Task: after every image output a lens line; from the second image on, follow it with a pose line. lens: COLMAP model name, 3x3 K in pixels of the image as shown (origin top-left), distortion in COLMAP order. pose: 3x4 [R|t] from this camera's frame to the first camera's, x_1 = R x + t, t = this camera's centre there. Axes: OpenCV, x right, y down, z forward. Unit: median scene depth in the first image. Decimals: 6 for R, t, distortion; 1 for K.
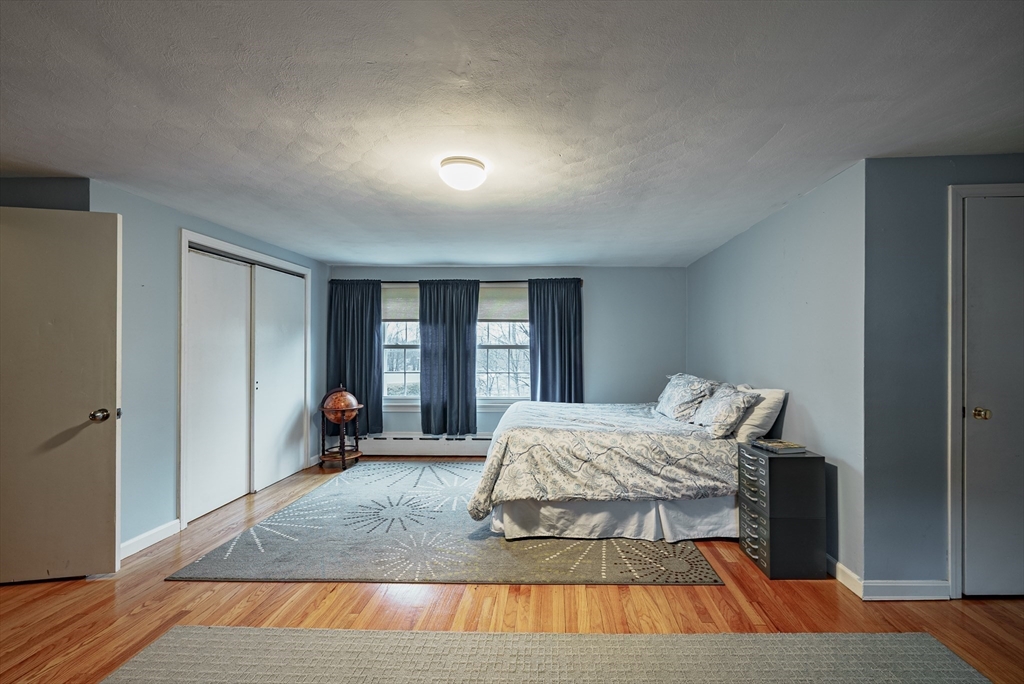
lens RADIAL K [[438.9, 0, 511.6], [0, 438.9, 350.9], [0, 0, 1]] dist [0.000284, 0.000190]
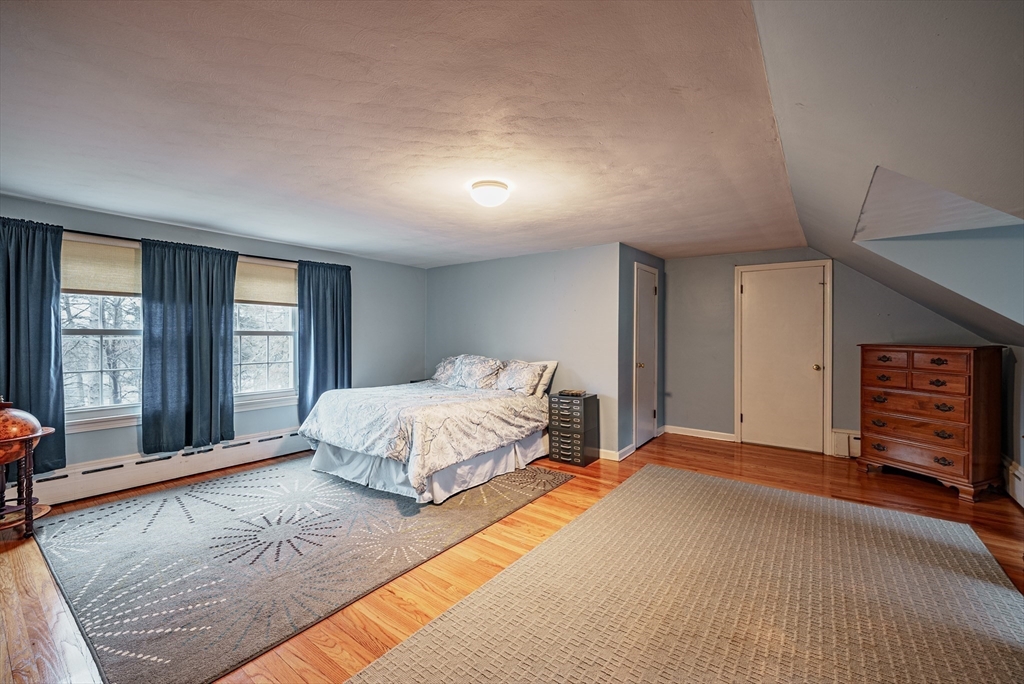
lens RADIAL K [[417.4, 0, 531.6], [0, 417.4, 339.6], [0, 0, 1]] dist [-0.000342, -0.000056]
pose [[0.564713, -0.007933, 0.825249, -0.724380], [0.000599, 0.999957, 0.009202, -0.007139], [-0.825287, -0.004702, 0.564694, 0.179834]]
